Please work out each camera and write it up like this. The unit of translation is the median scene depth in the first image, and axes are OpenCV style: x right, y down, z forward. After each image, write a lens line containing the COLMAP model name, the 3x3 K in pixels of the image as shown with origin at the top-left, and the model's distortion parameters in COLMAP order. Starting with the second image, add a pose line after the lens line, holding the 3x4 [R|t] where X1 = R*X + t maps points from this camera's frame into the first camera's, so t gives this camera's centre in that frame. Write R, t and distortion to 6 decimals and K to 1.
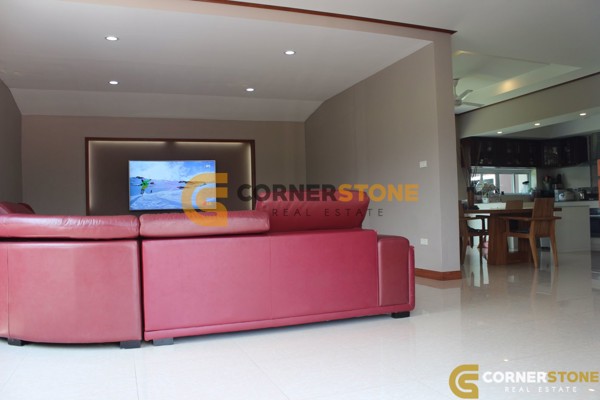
lens RADIAL K [[496.7, 0, 302.9], [0, 496.7, 203.8], [0, 0, 1]] dist [-0.165328, 0.145503]
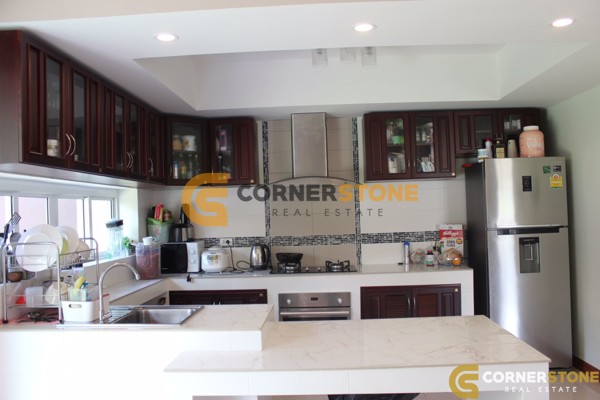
lens RADIAL K [[496.7, 0, 302.9], [0, 496.7, 203.8], [0, 0, 1]] dist [-0.165328, 0.145503]
pose [[0.386749, 0.025956, 0.921820, 0.192393], [0.006151, 0.999509, -0.030724, -0.050187], [-0.922164, 0.017553, 0.386400, 0.777781]]
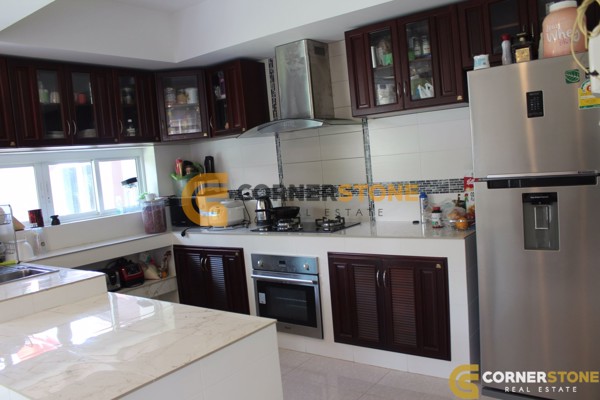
lens RADIAL K [[496.7, 0, 302.9], [0, 496.7, 203.8], [0, 0, 1]] dist [-0.165328, 0.145503]
pose [[0.833989, -0.097190, 0.543154, 0.386981], [0.058463, 0.994389, 0.088164, -0.056131], [-0.548675, -0.041774, 0.834991, 0.631382]]
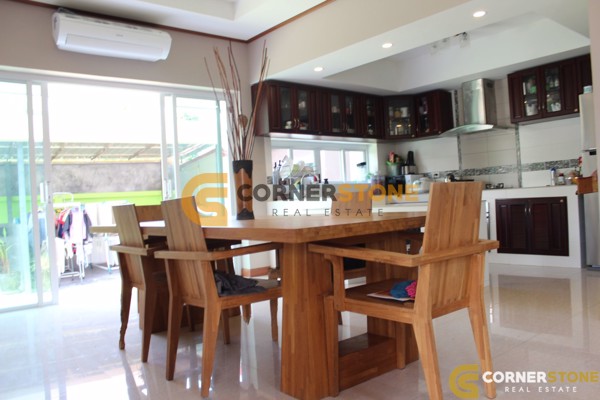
lens RADIAL K [[496.7, 0, 302.9], [0, 496.7, 203.8], [0, 0, 1]] dist [-0.165328, 0.145503]
pose [[0.943159, -0.026328, 0.331297, 0.187337], [0.023617, 0.999647, 0.012205, -0.002635], [-0.331502, -0.003687, 0.943447, 0.445962]]
